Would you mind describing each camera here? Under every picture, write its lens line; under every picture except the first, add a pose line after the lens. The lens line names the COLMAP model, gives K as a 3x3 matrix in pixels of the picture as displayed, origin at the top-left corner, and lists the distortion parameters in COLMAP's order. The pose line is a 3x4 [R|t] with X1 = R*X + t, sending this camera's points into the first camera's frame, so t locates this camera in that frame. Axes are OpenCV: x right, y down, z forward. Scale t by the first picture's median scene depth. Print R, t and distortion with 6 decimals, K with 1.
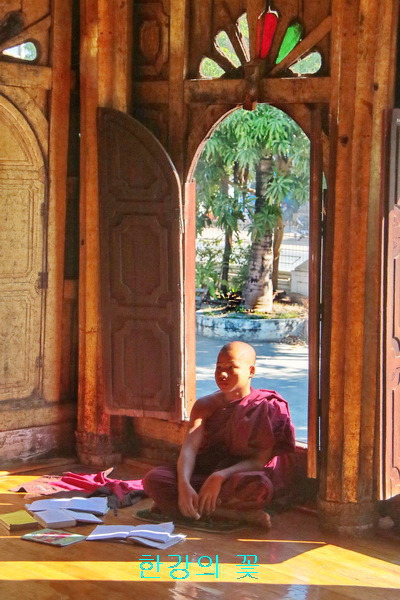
lens RADIAL K [[1438.1, 0, 200.0], [0, 1438.1, 300.0], [0, 0, 1]] dist [0.255194, 0.316579]
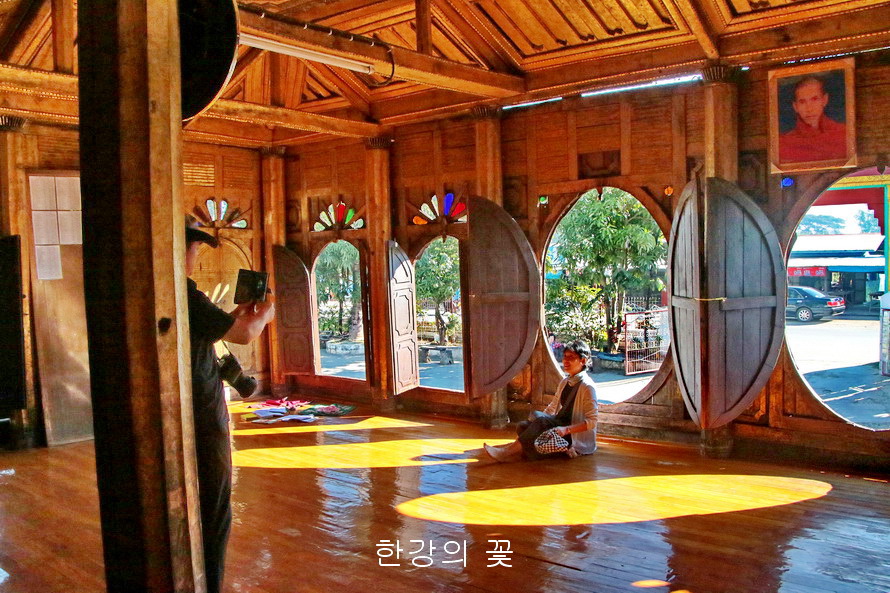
lens RADIAL K [[757.5, 0, 445.0], [0, 757.5, 296.5], [0, 0, 1]] dist [-0.163402, 0.001320]
pose [[0.986873, -0.055969, 0.151491, 0.016694], [0.064151, 0.996703, -0.049667, 0.029430], [-0.148212, 0.058733, 0.987210, -0.243411]]
